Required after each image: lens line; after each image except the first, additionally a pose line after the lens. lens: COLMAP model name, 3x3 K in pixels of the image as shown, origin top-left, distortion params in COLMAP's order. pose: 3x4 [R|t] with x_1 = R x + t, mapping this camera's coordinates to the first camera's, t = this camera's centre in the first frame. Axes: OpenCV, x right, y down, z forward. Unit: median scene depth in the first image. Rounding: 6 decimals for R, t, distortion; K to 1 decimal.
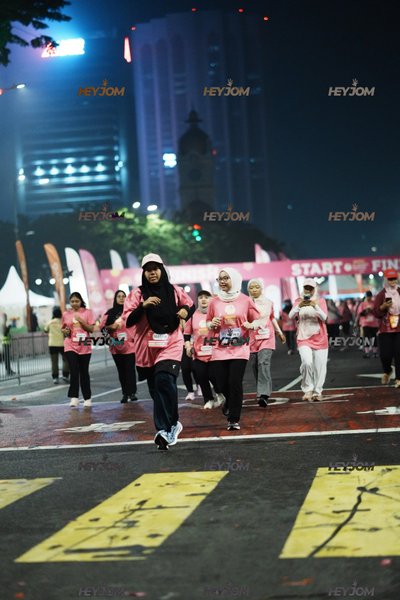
lens RADIAL K [[1525.1, 0, 167.9], [0, 1525.1, 268.6], [0, 0, 1]] dist [0.103255, -1.402435]
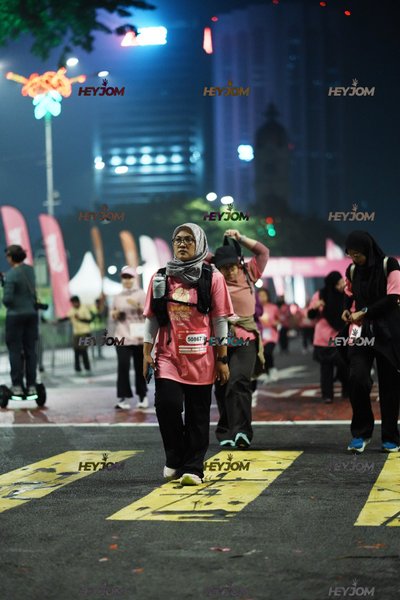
lens RADIAL K [[1546.6, 0, 199.3], [0, 1546.6, 300.0], [0, 0, 1]] dist [0.119372, -1.272985]
pose [[0.999100, 0.035767, -0.022813, -0.010753], [-0.035219, 0.999091, 0.024015, 0.006604], [0.023651, -0.023190, 0.999451, -0.055606]]
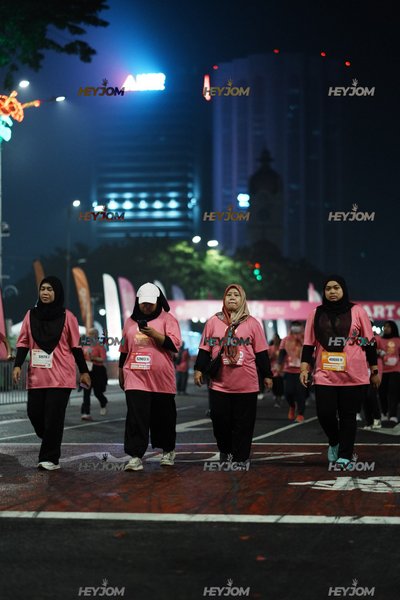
lens RADIAL K [[1487.4, 0, 199.5], [0, 1487.4, 300.7], [0, 0, 1]] dist [0.088127, -1.923933]
pose [[0.997900, 0.055820, -0.032854, 0.031084], [-0.056035, 0.998413, -0.005653, 0.005782], [0.032486, 0.007482, 0.999444, 0.106397]]
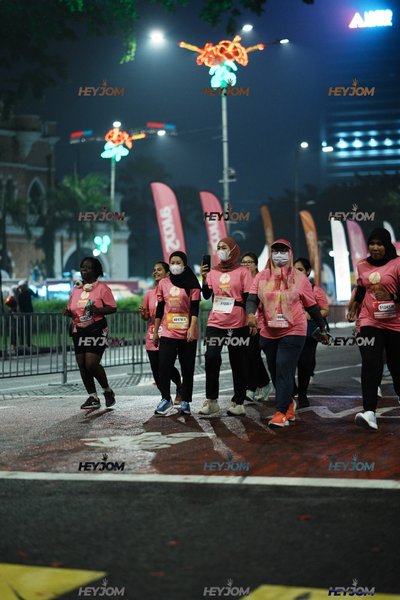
lens RADIAL K [[1487.4, 0, 199.5], [0, 1487.4, 300.7], [0, 0, 1]] dist [0.088127, -1.923933]
pose [[0.981550, 0.041723, -0.186599, 0.036409], [-0.034353, 0.998503, 0.042555, 0.000854], [0.188095, -0.035359, 0.981514, 0.111601]]
